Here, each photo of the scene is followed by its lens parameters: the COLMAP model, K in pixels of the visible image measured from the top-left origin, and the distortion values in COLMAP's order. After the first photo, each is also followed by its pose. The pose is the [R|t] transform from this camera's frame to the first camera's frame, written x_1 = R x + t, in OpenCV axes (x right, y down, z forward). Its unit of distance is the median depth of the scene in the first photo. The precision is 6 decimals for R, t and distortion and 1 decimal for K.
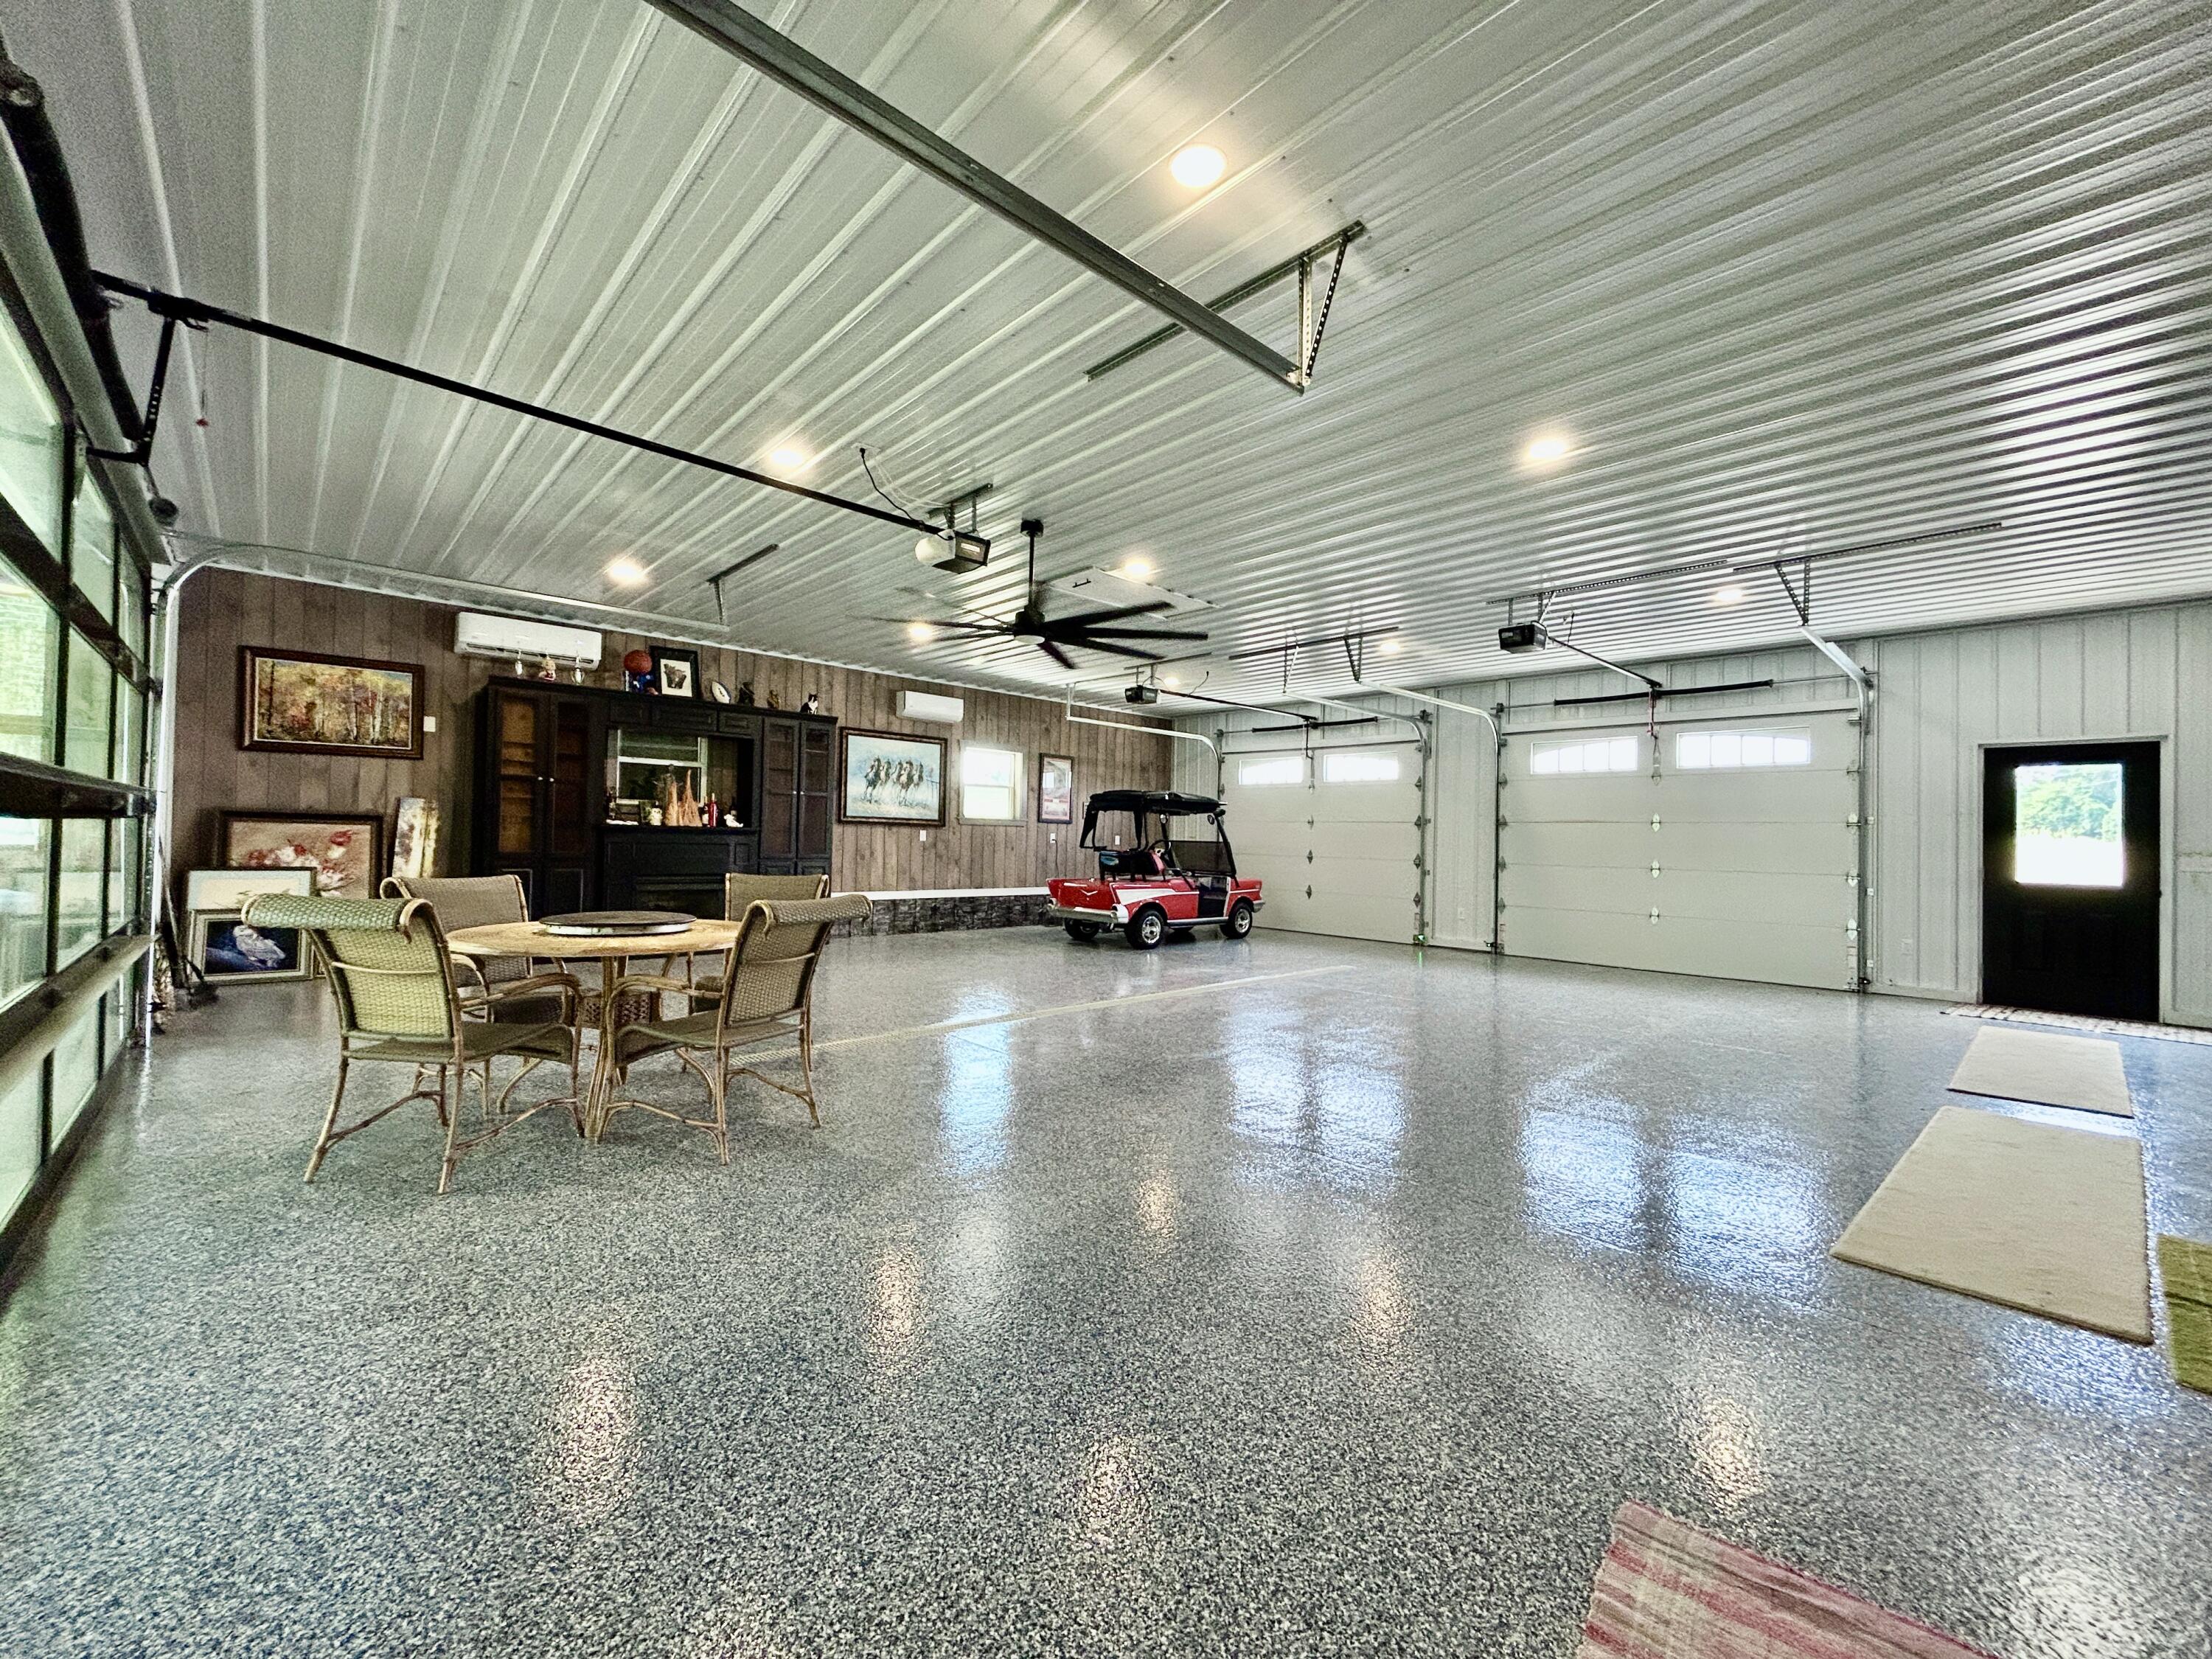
lens RADIAL K [[892.4, 0, 1107.3], [0, 892.4, 822.1], [0, 0, 1]] dist [-0.003442, 0.002698]
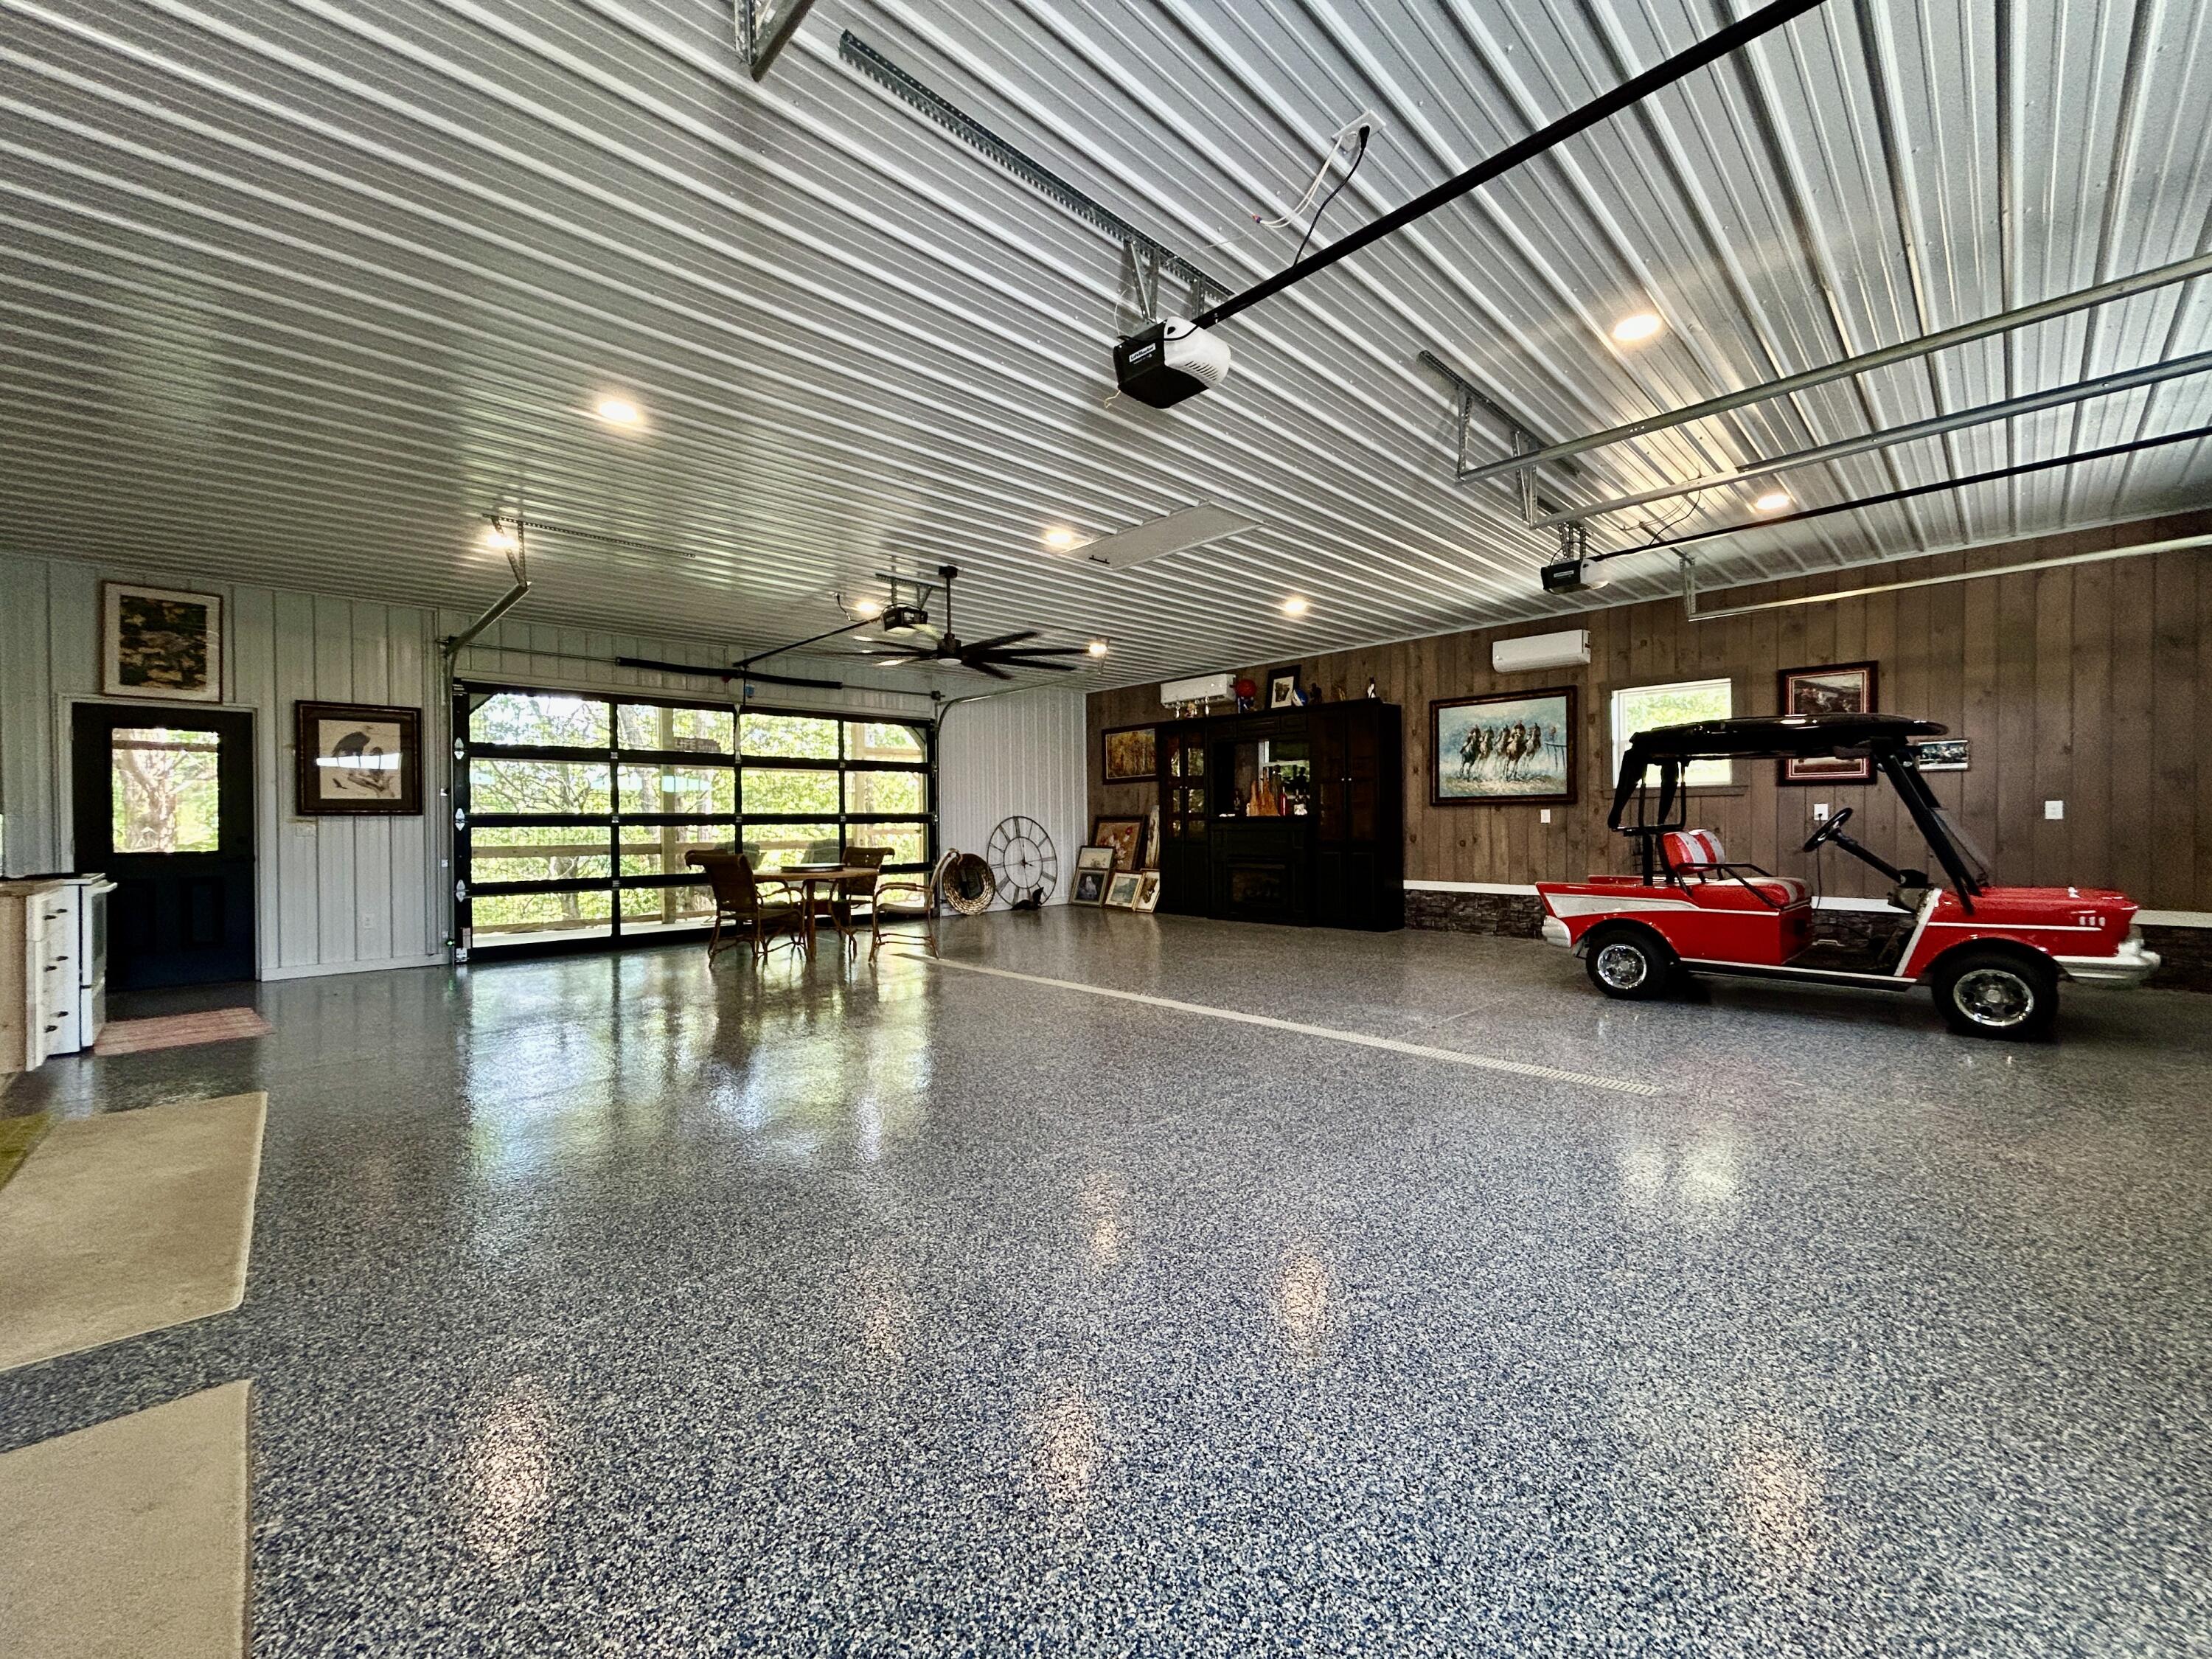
lens RADIAL K [[892.4, 0, 1093.8], [0, 892.4, 826.1], [0, 0, 1]] dist [-0.003442, 0.002698]
pose [[0.011209, -0.022097, -0.999693, 0.597460], [0.027433, 0.999386, -0.021783, 0.031328], [0.999561, -0.027181, 0.011808, 0.616824]]
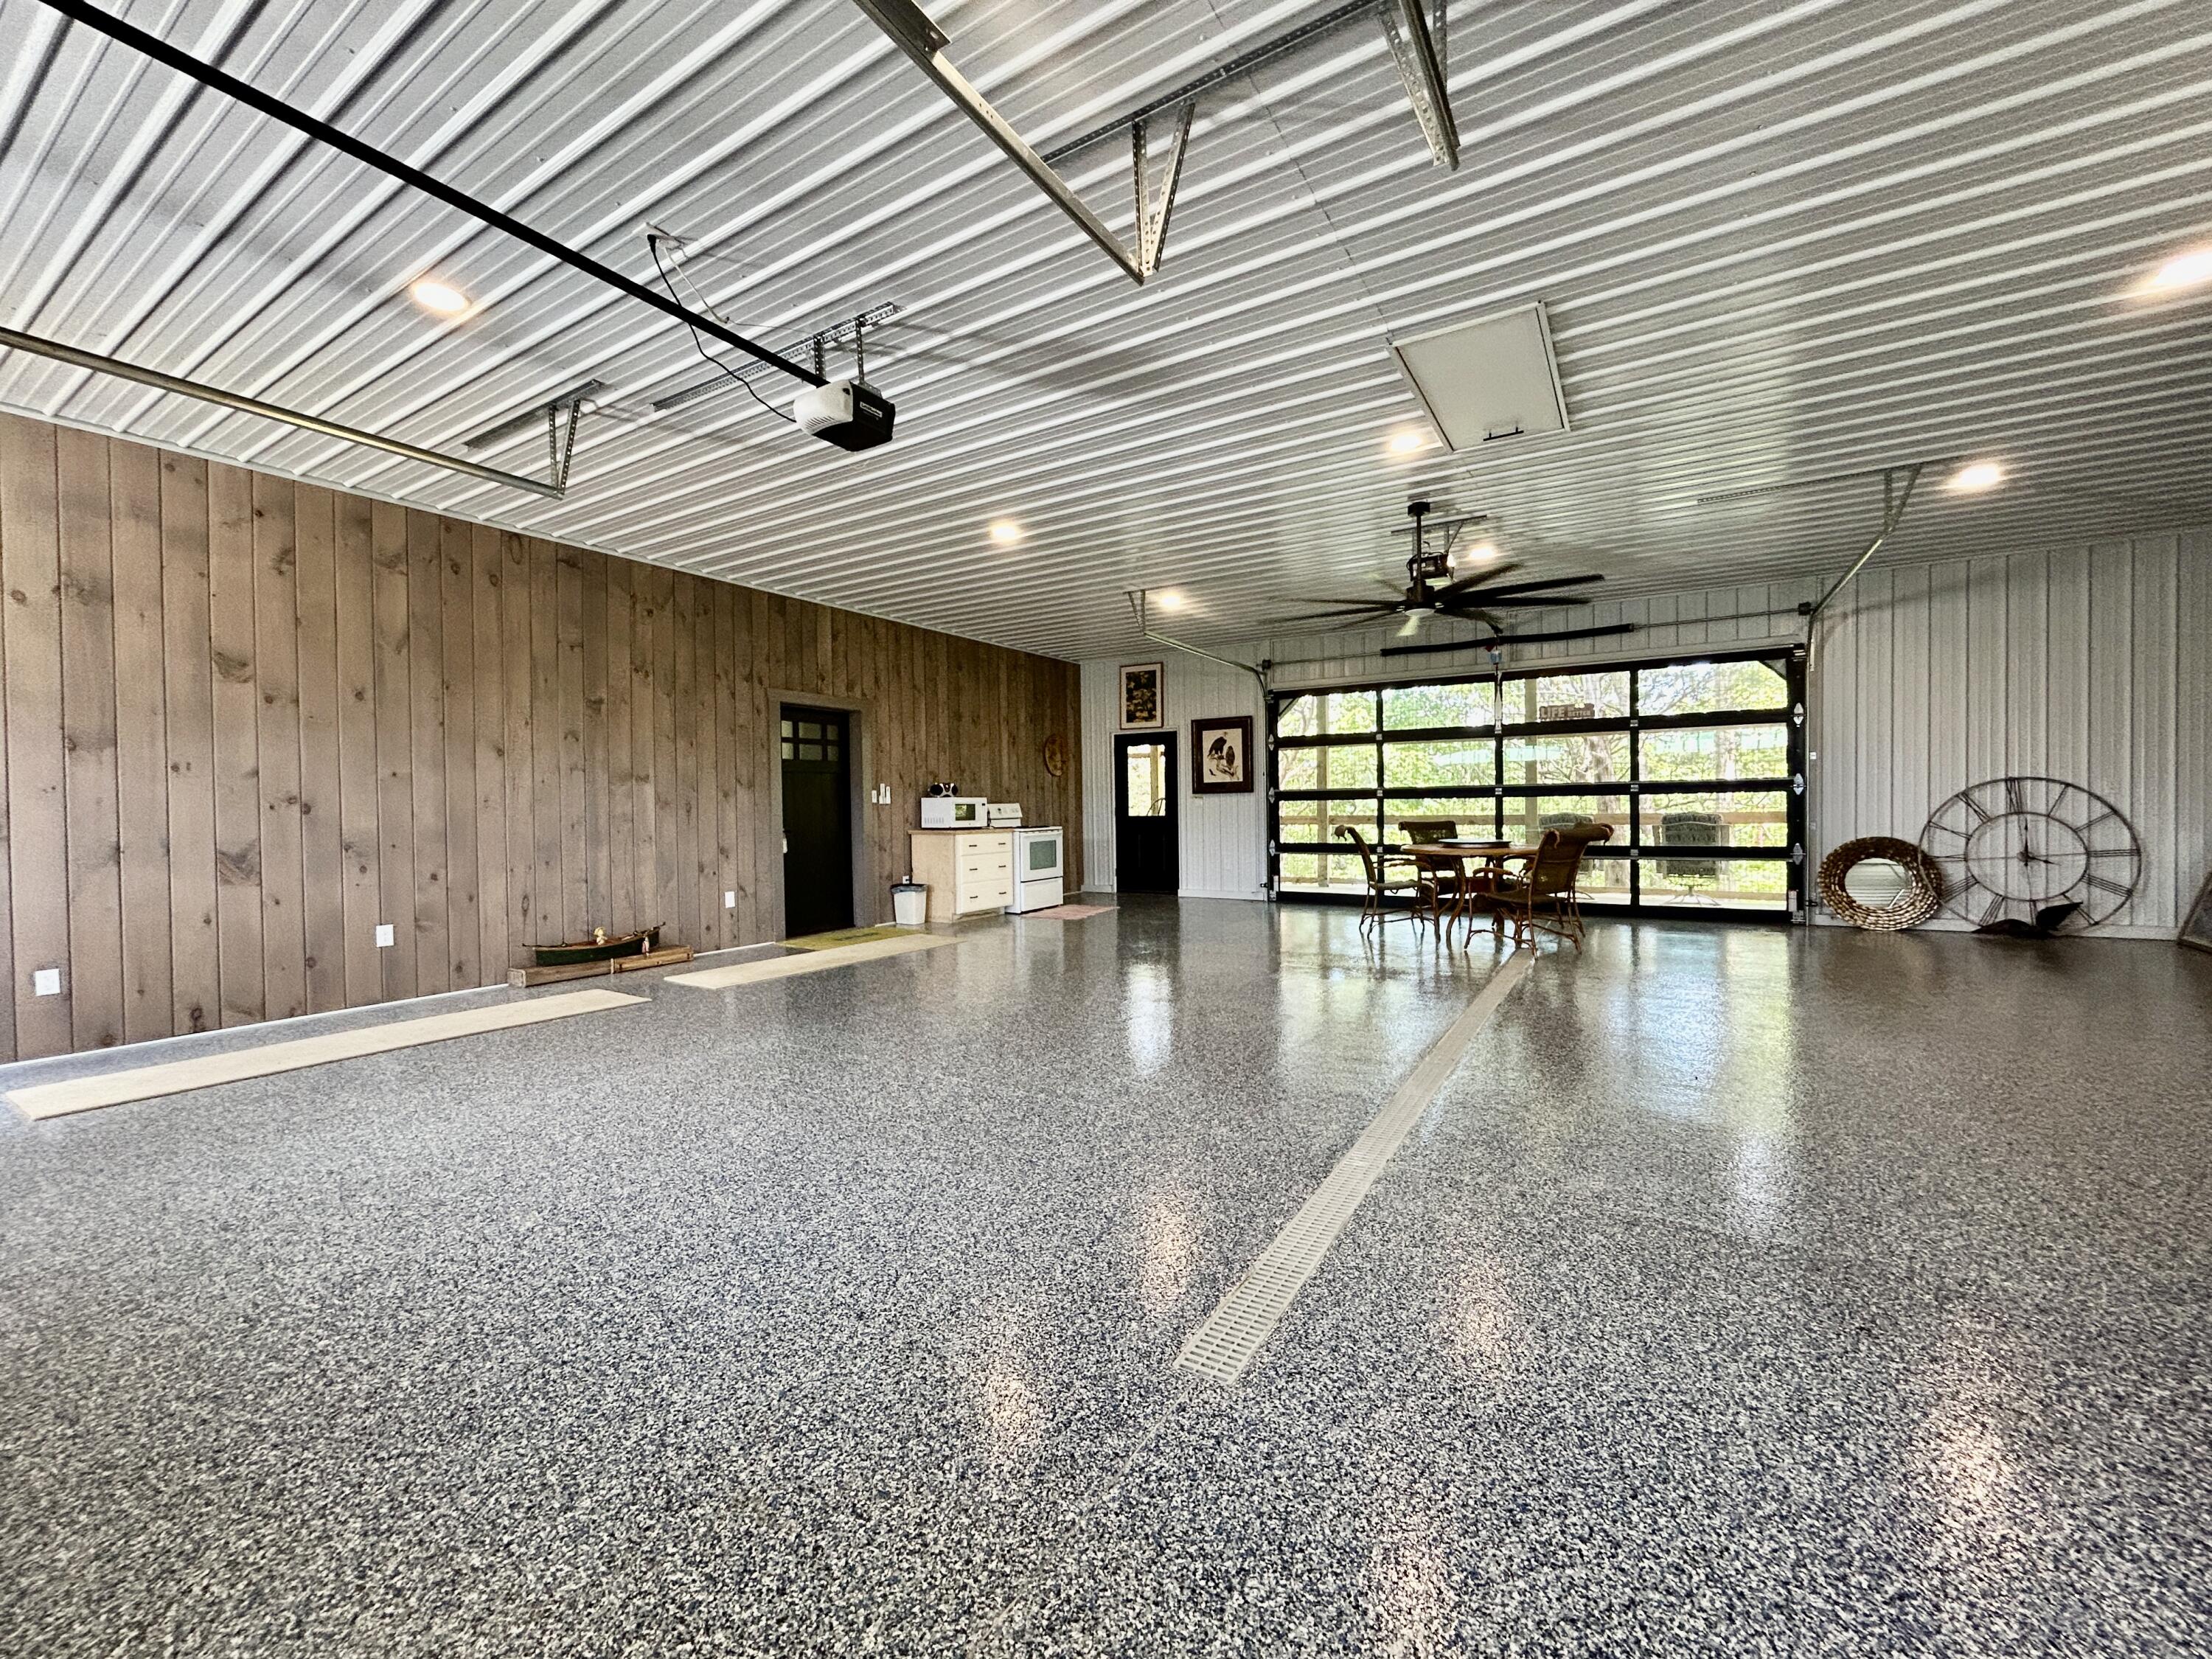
lens RADIAL K [[892.4, 0, 1096.4], [0, 892.4, 823.0], [0, 0, 1]] dist [-0.003442, 0.002698]
pose [[-0.967429, -0.005940, -0.253072, 0.293937], [-0.004904, 0.999977, -0.004722, 0.032067], [0.253095, -0.003328, -0.967436, 1.016716]]
